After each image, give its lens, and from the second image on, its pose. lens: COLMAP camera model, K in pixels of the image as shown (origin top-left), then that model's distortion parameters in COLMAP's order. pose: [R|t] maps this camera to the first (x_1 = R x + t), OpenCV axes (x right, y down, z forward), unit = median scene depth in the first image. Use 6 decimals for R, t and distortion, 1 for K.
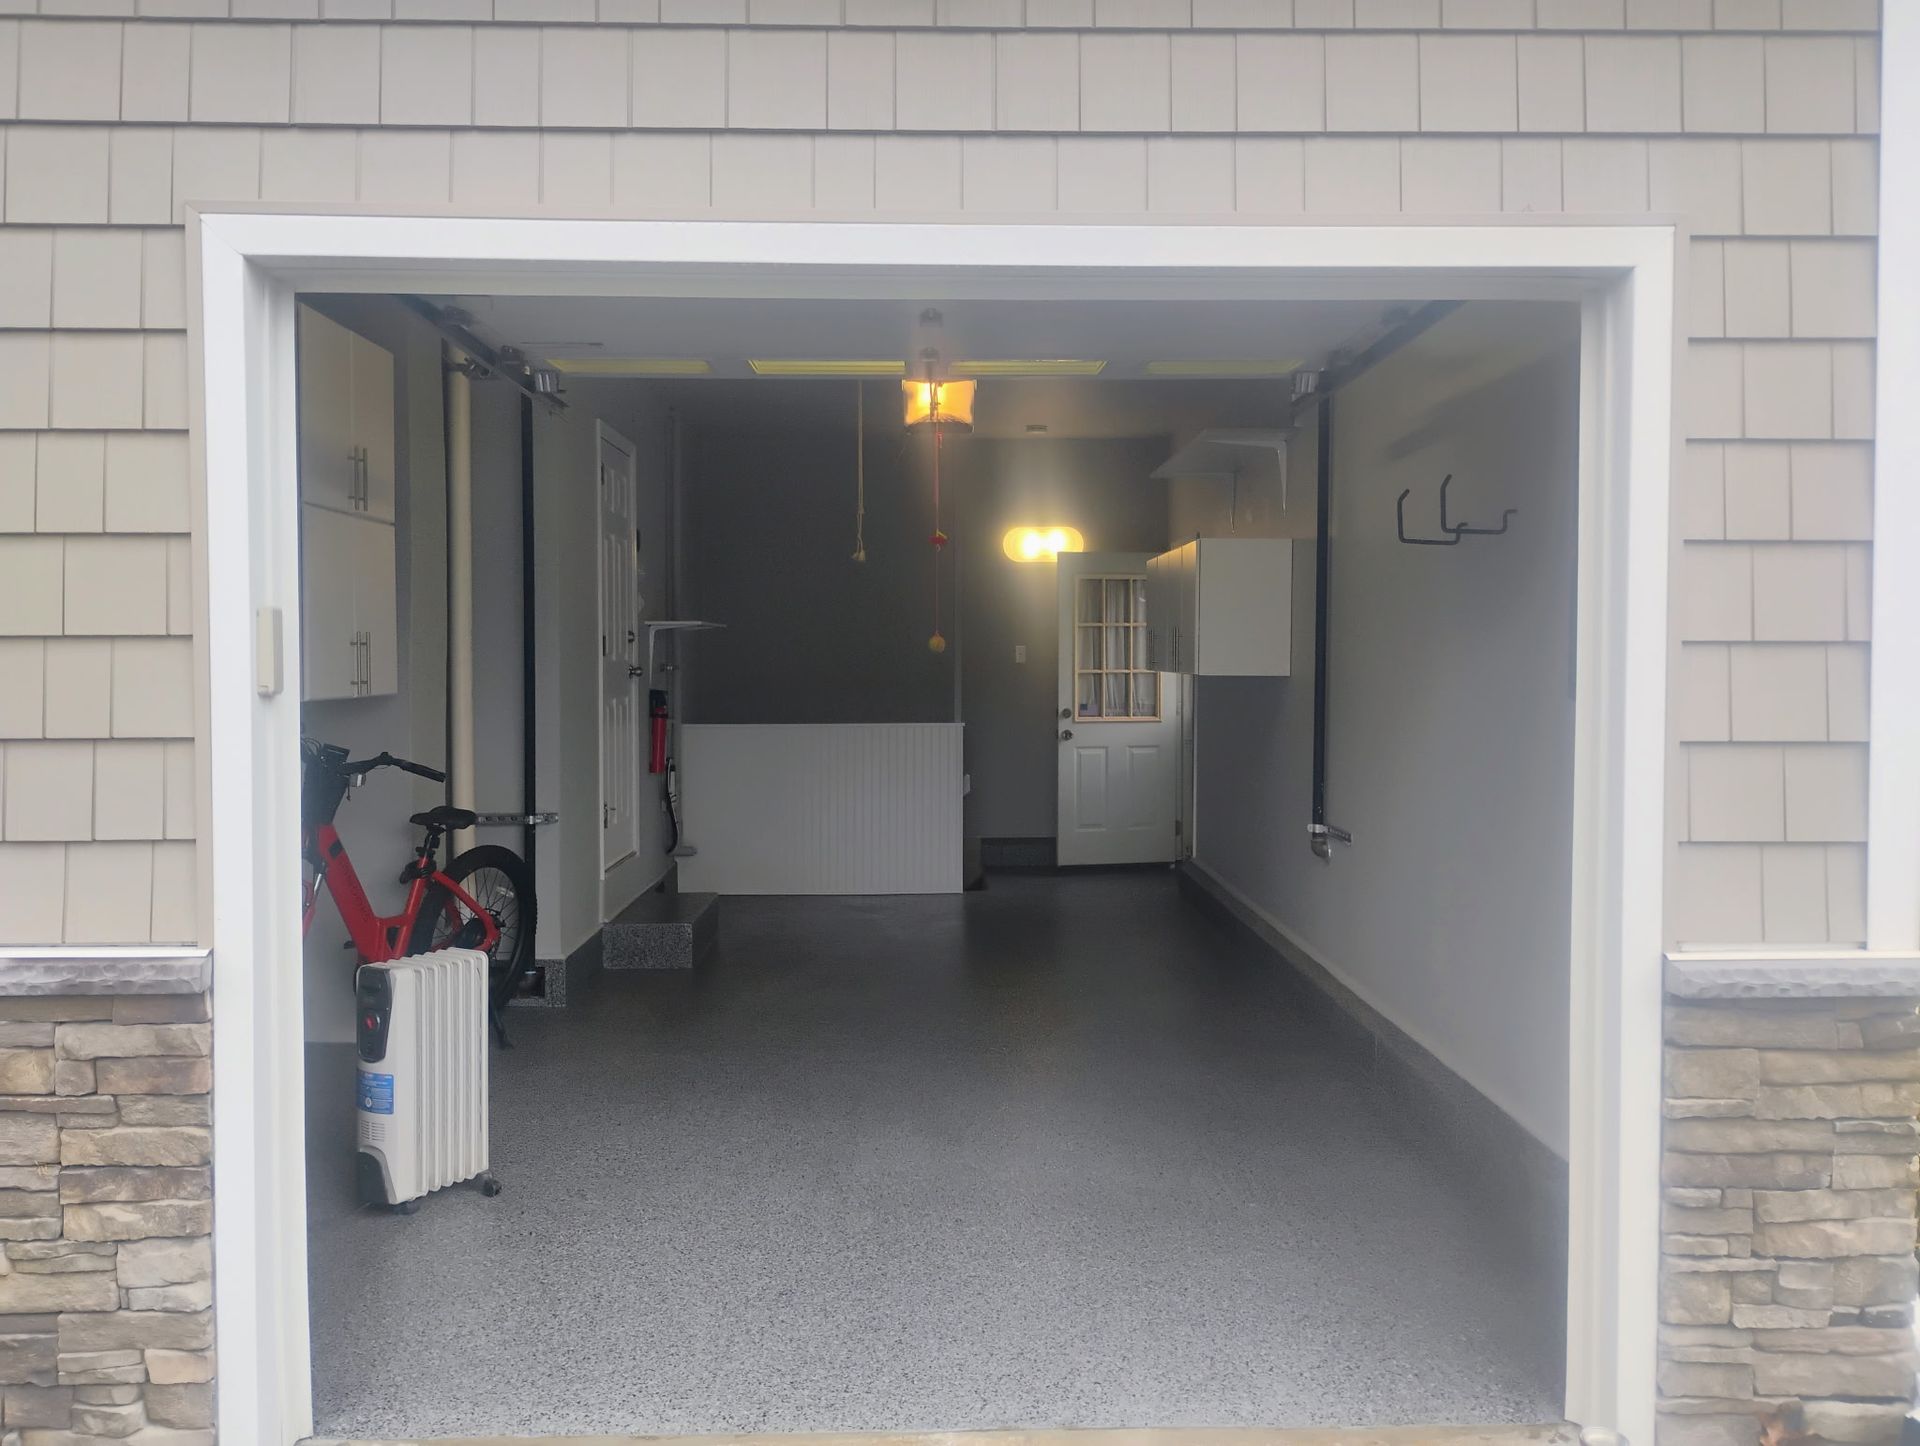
lens RADIAL K [[1600.4, 0, 964.0], [0, 1600.4, 722.5], [0, 0, 1]] dist [0.032807, -0.015106]
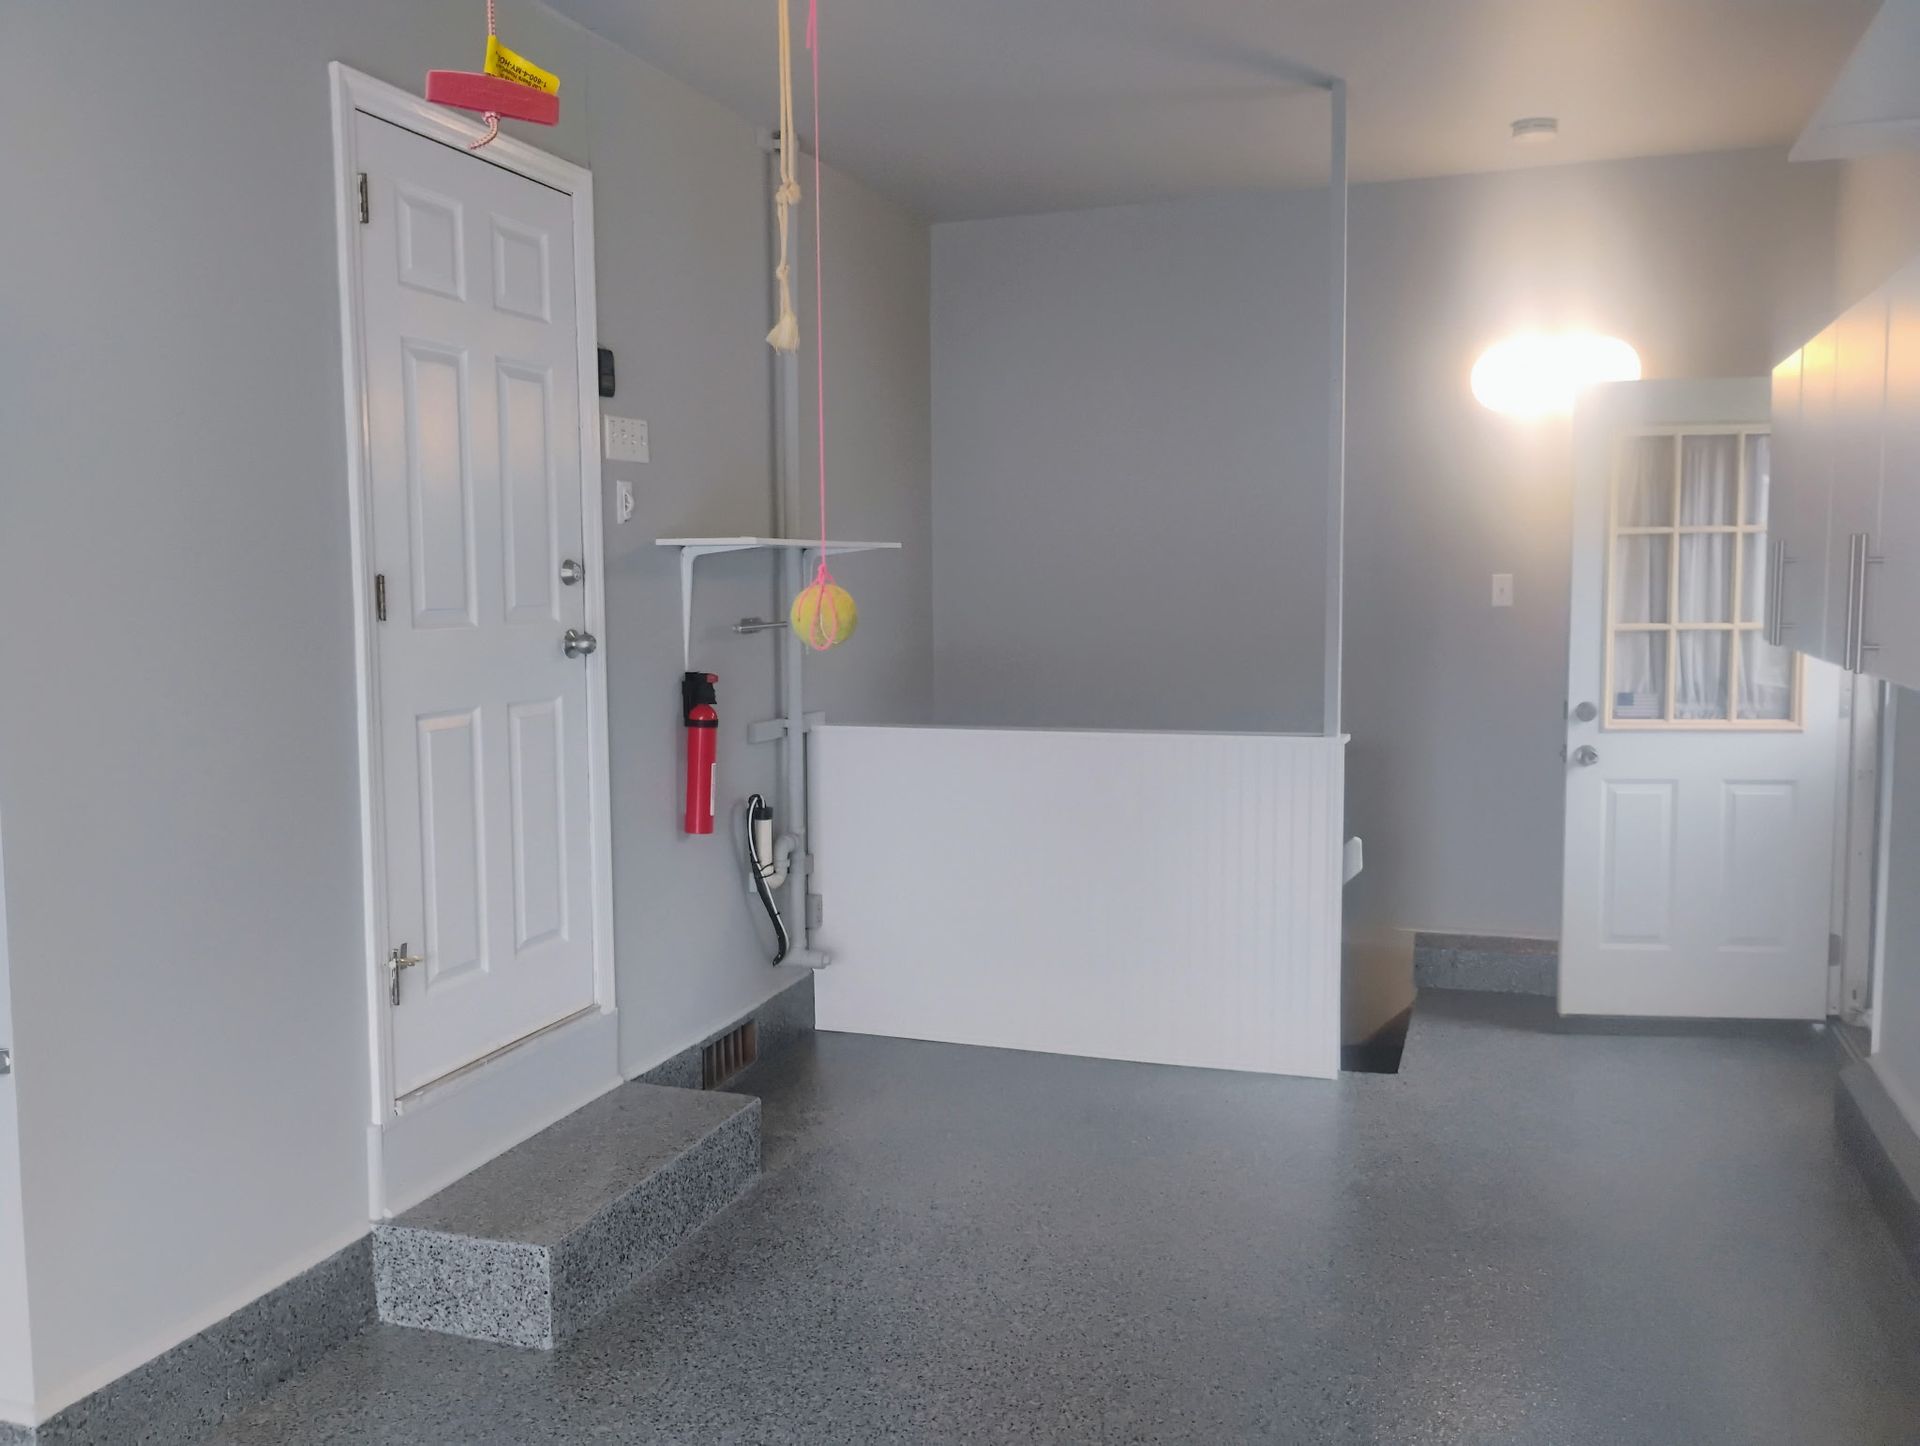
lens RADIAL K [[1600.4, 0, 949.1], [0, 1600.4, 717.5], [0, 0, 1]] dist [0.032807, -0.015106]
pose [[0.933476, 0.026558, -0.357656, 0.058112], [-0.008149, 0.998568, 0.052880, -0.028663], [0.358548, -0.046448, 0.932355, 0.464930]]
